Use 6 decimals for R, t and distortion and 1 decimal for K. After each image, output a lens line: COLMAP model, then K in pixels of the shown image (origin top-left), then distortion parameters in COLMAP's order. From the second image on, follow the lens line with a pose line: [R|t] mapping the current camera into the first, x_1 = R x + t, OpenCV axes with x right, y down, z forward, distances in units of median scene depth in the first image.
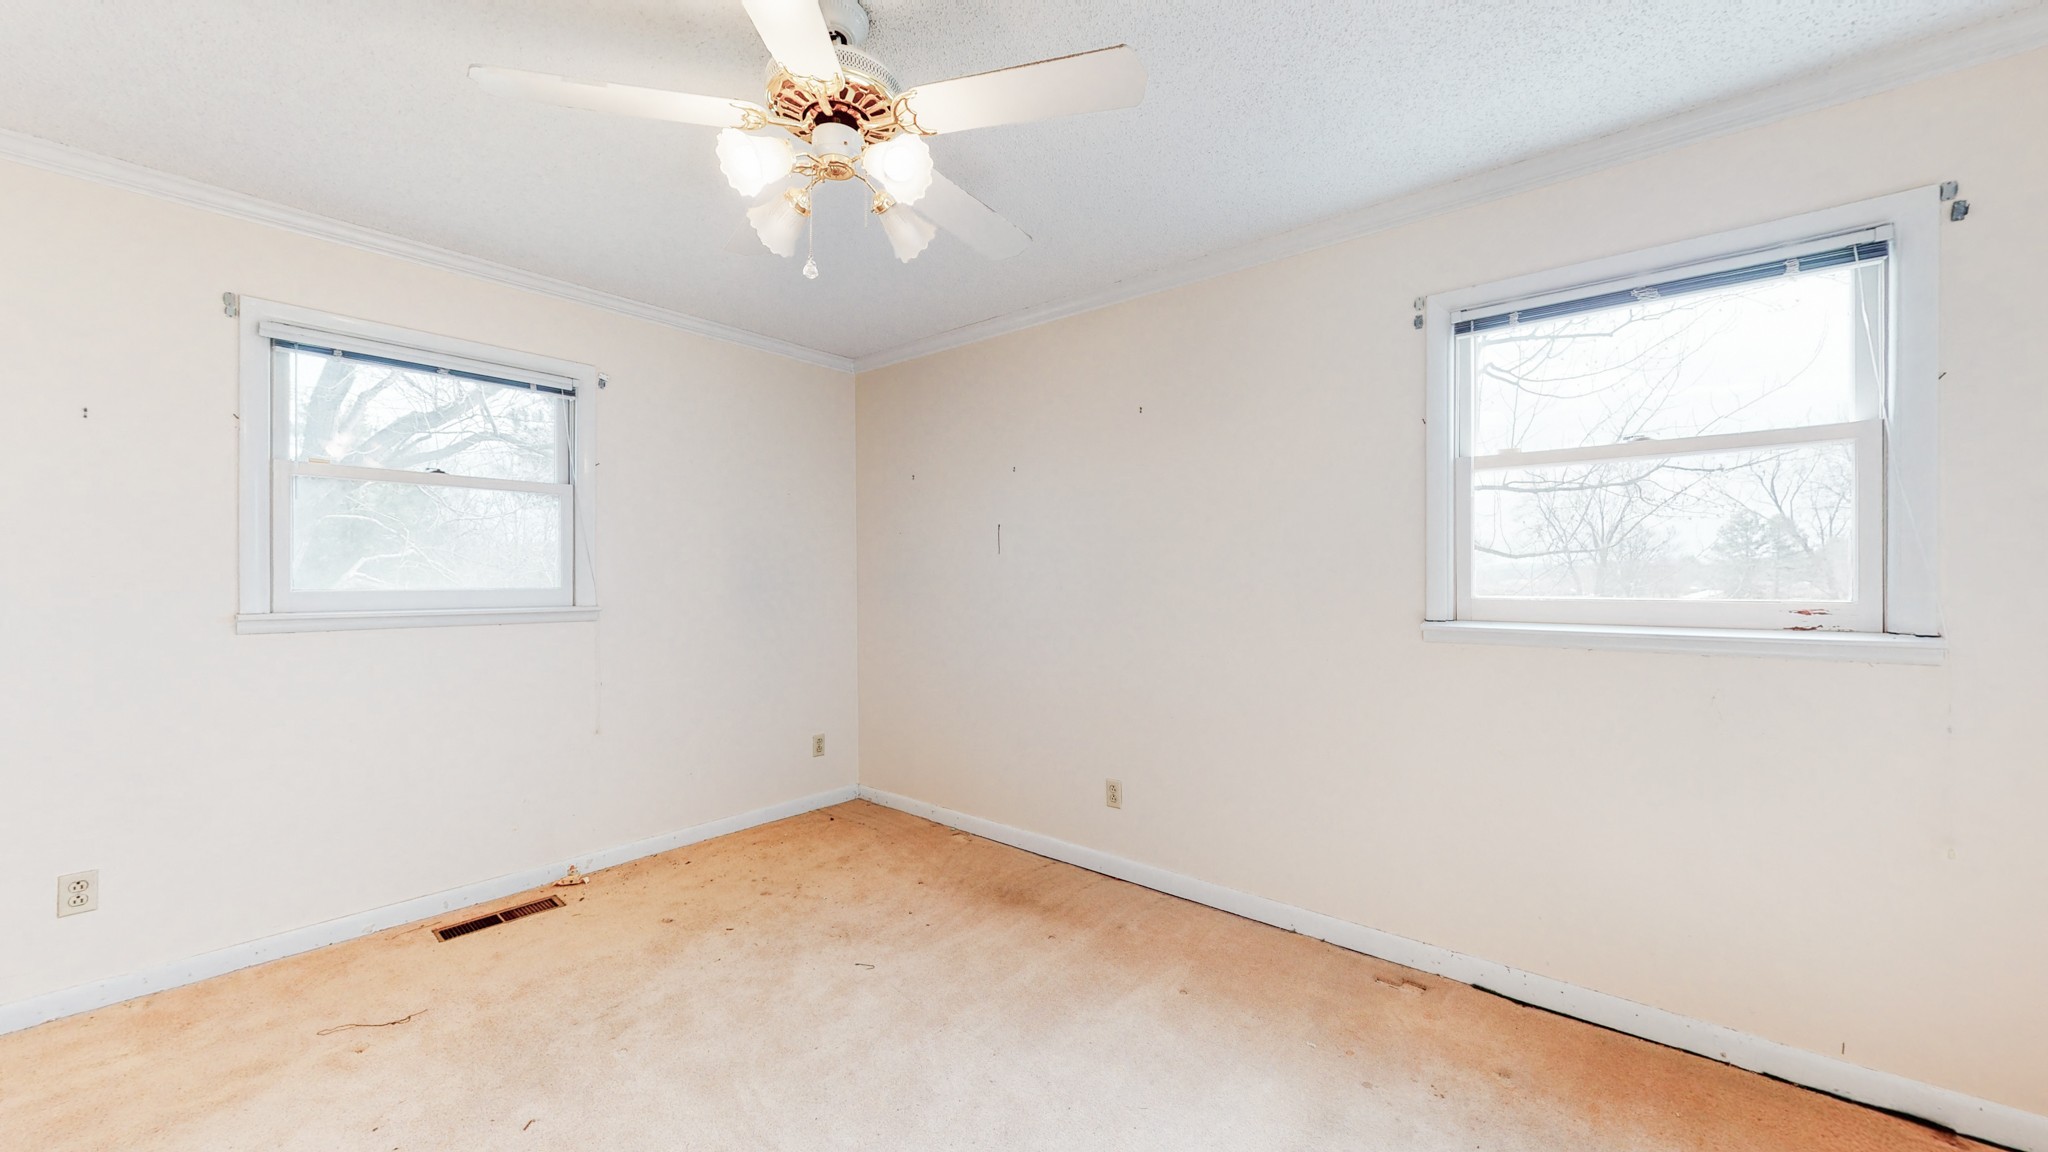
lens RADIAL K [[751.5, 0, 1020.3], [0, 751.5, 583.3], [0, 0, 1]] dist [-0.000790, 0.000970]
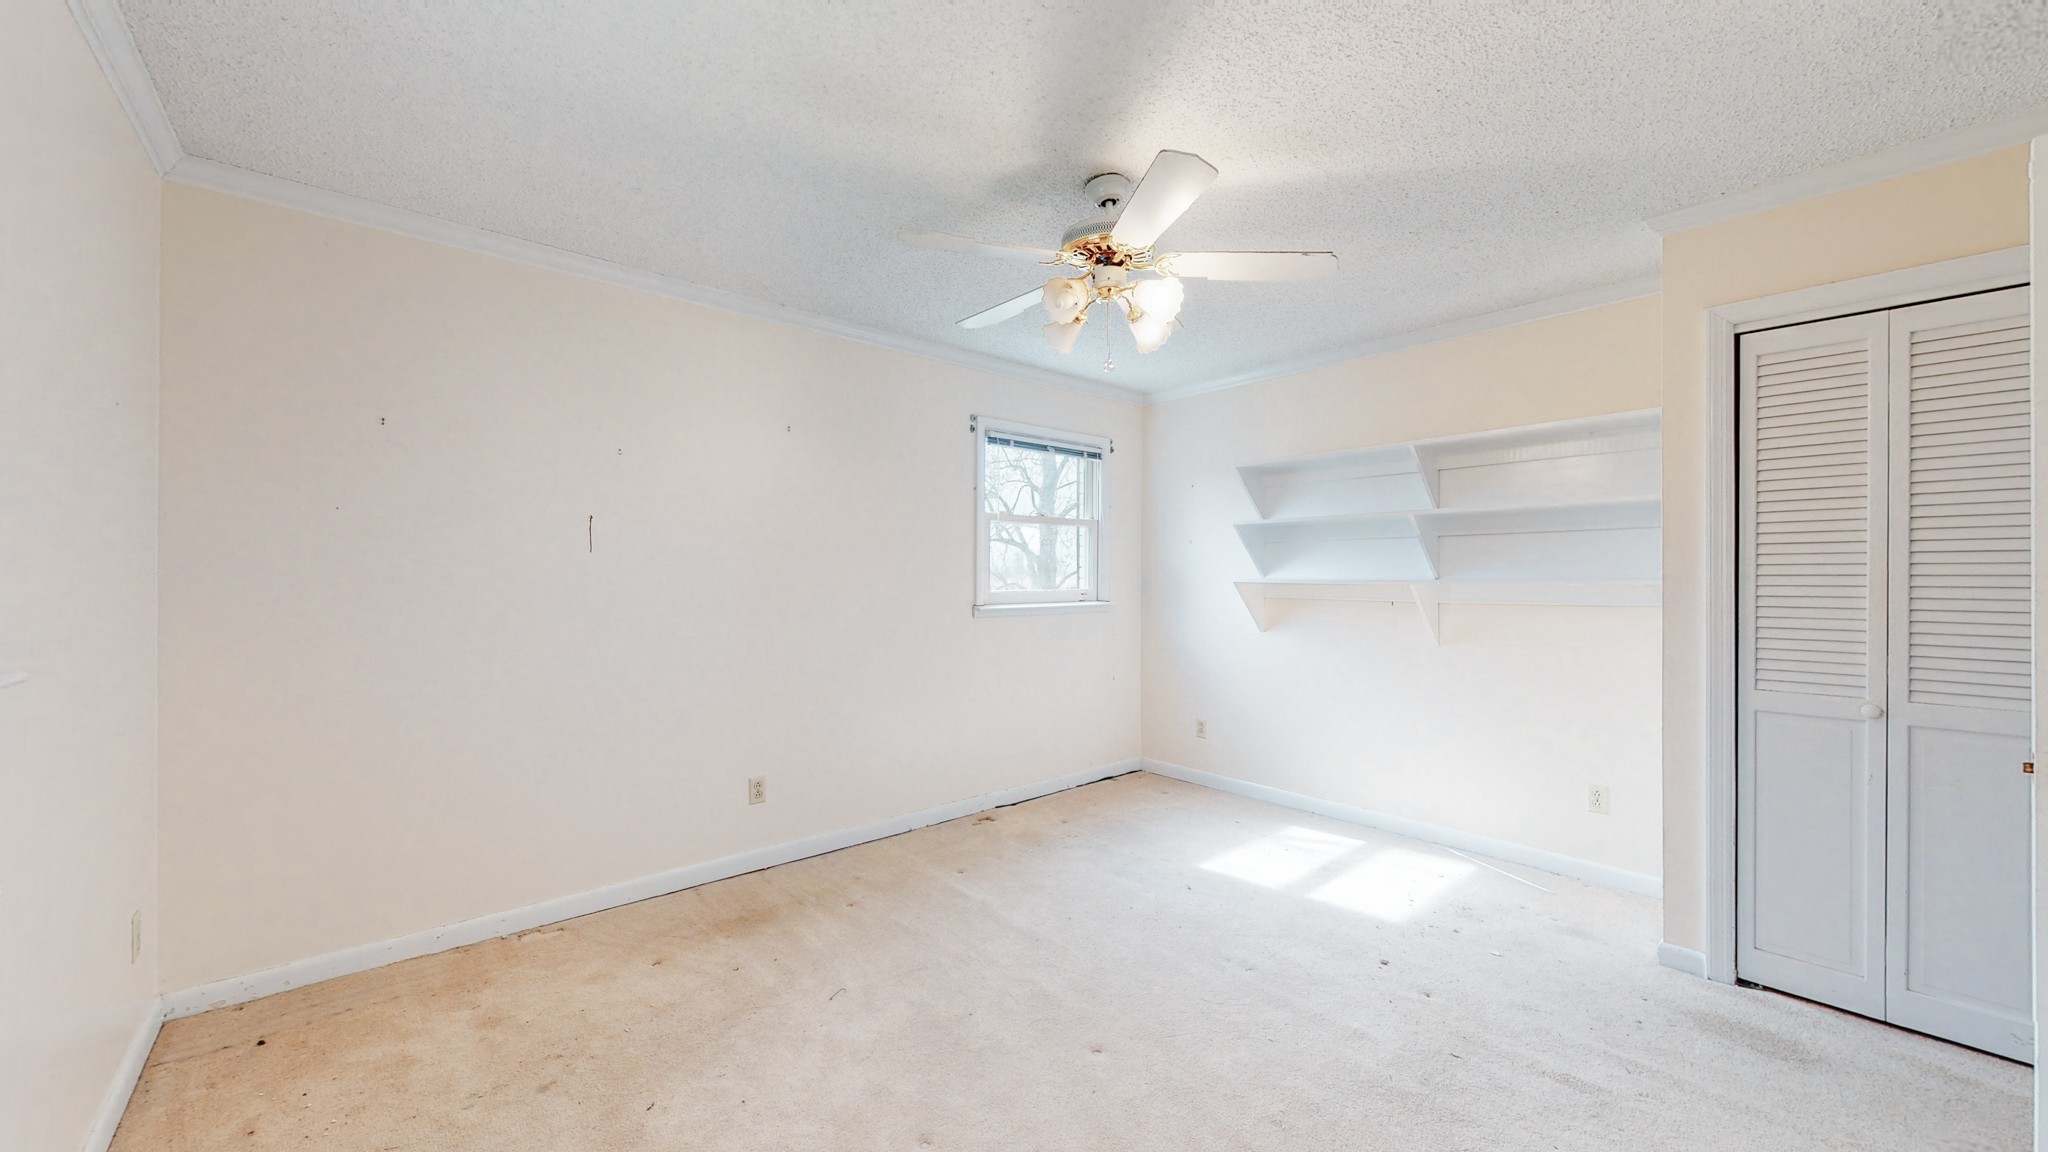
lens RADIAL K [[751.5, 0, 1034.9], [0, 751.5, 578.1], [0, 0, 1]] dist [-0.000790, 0.000970]
pose [[0.144360, -0.003753, 0.989518, -1.052705], [0.006206, 0.999977, 0.002888, -0.016539], [-0.989506, 0.005724, 0.144380, 0.584518]]
